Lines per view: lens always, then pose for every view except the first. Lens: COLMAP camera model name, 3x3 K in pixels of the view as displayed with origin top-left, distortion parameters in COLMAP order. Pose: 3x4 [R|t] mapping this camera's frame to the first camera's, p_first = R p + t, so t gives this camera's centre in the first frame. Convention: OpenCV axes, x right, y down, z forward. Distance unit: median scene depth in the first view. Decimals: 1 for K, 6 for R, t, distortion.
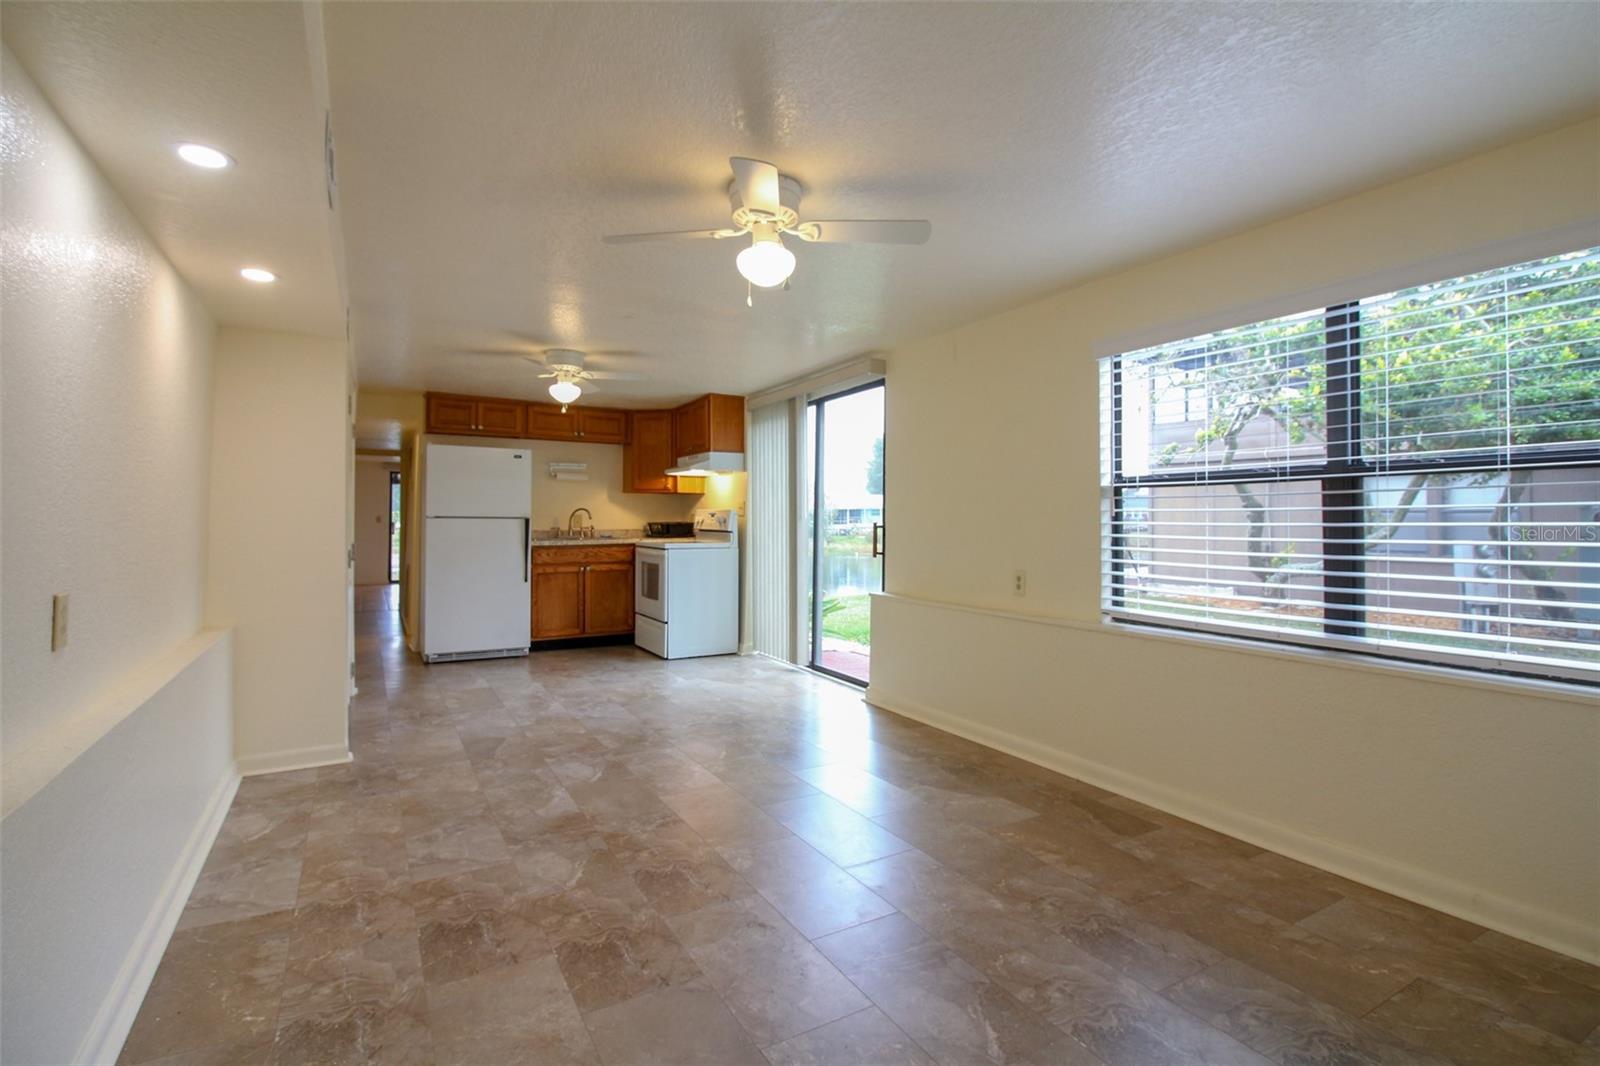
lens RADIAL K [[739.9, 0, 800.6], [0, 739.9, 517.7], [0, 0, 1]] dist [0.001975, -0.013194]
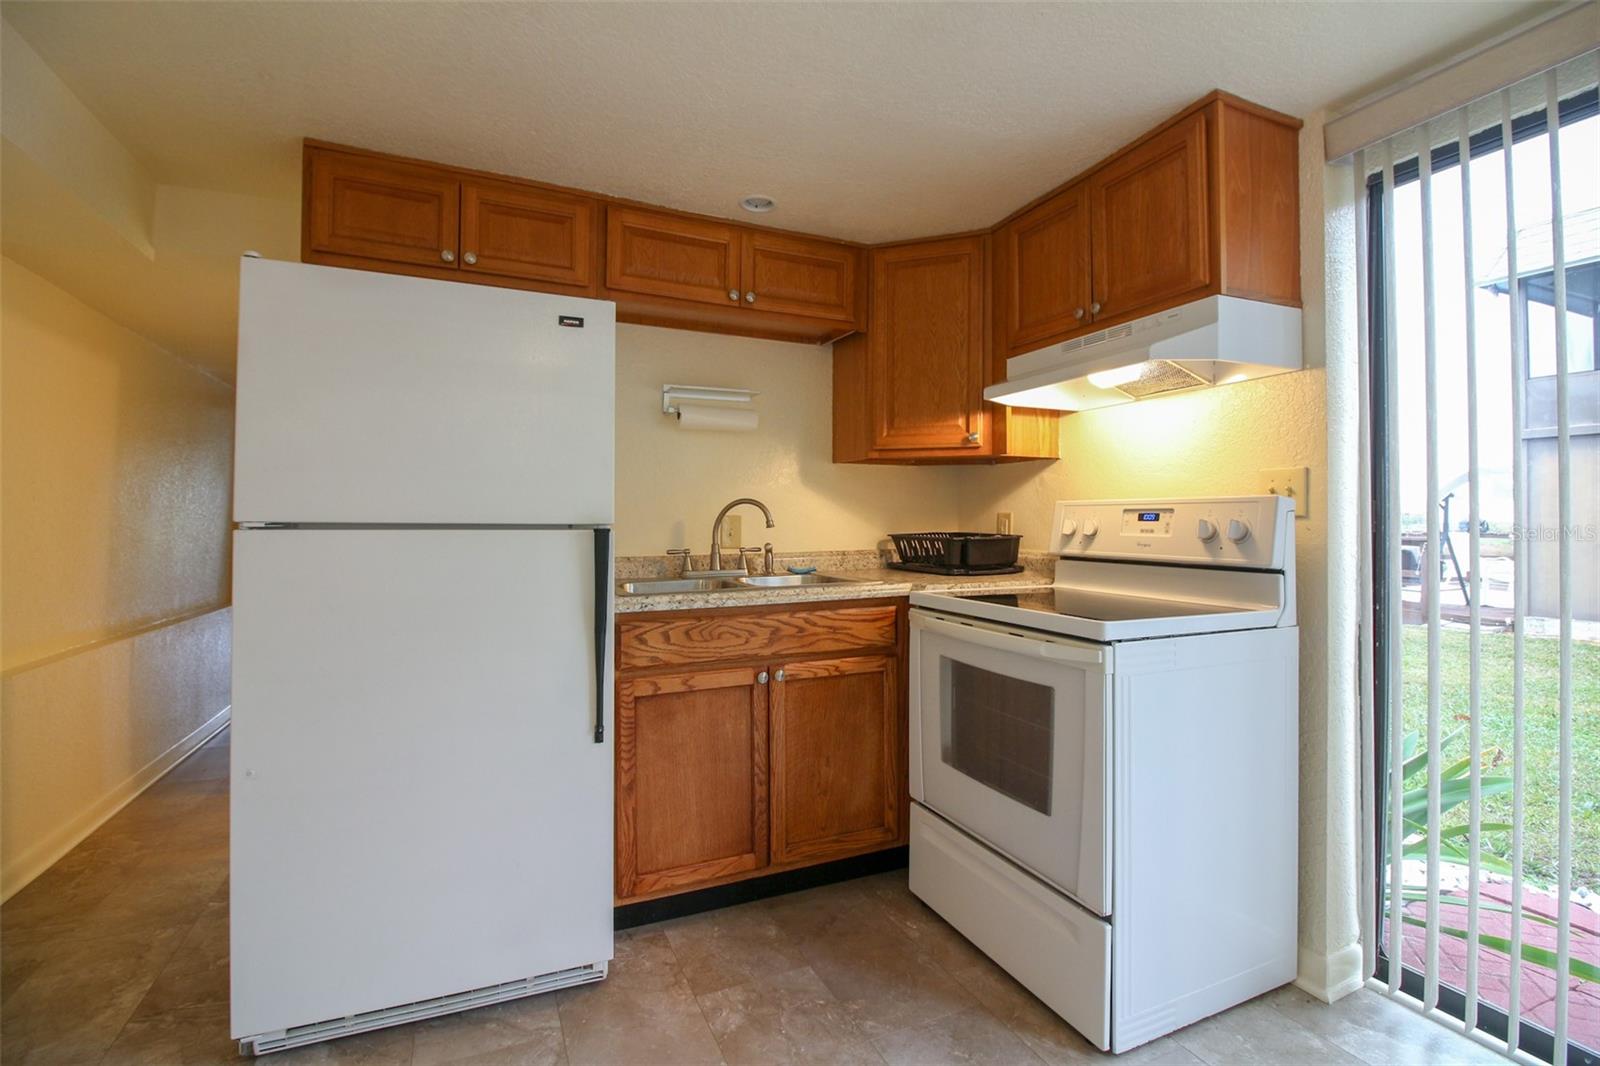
lens RADIAL K [[745.0, 0, 823.2], [0, 745.0, 524.1], [0, 0, 1]] dist [0.000743, -0.013234]
pose [[0.996780, 0.000329, -0.080184, -0.237585], [0.000060, 0.999988, 0.004842, -0.001494], [0.080185, -0.004831, 0.996768, 0.655401]]
